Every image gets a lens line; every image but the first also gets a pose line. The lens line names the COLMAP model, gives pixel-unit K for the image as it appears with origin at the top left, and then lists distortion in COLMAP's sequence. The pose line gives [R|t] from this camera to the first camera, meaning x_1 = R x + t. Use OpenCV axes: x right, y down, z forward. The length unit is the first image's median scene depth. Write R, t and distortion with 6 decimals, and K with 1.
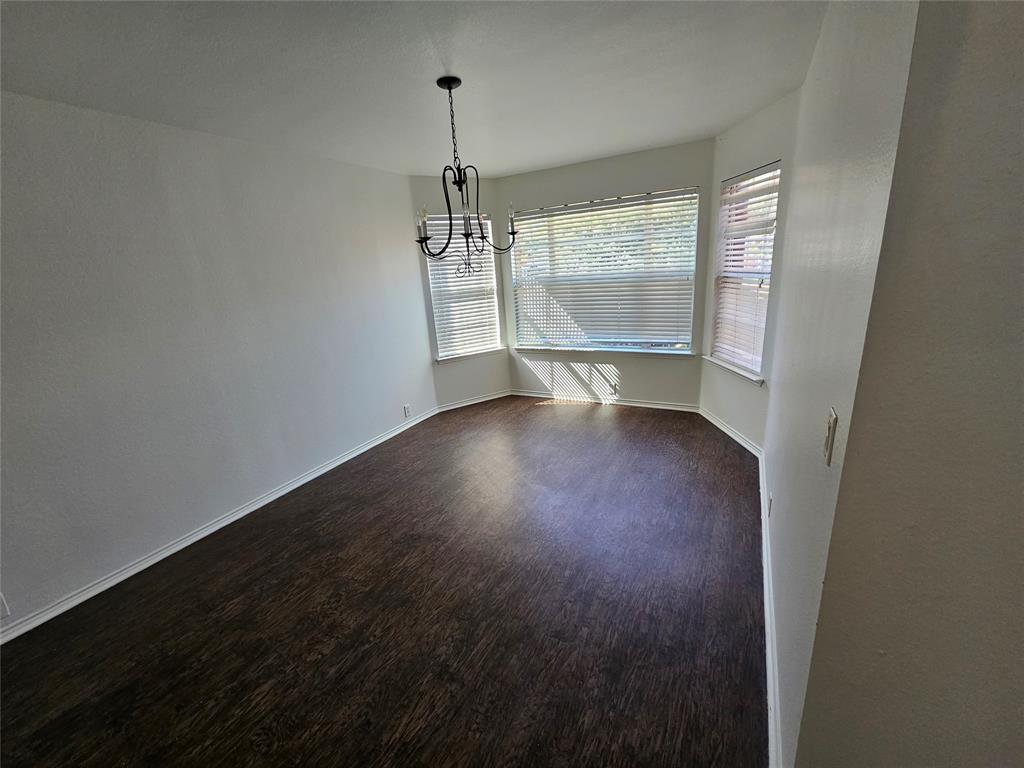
lens RADIAL K [[422.4, 0, 513.7], [0, 422.4, 384.4], [0, 0, 1]] dist [0.001784, -0.001522]
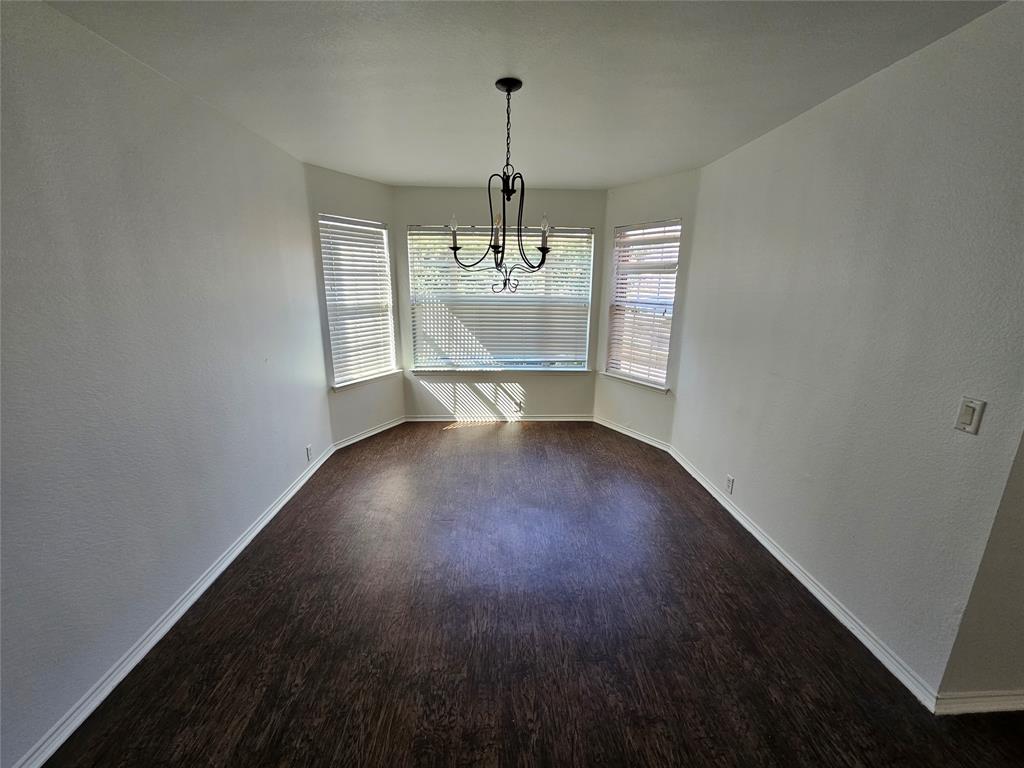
lens RADIAL K [[422.4, 0, 505.2], [0, 422.4, 384.7], [0, 0, 1]] dist [0.001784, -0.001522]
pose [[0.856016, -0.047283, 0.514782, -0.360933], [0.072777, 0.996913, -0.029451, -0.015964], [-0.511800, 0.062674, 0.856815, 0.133907]]
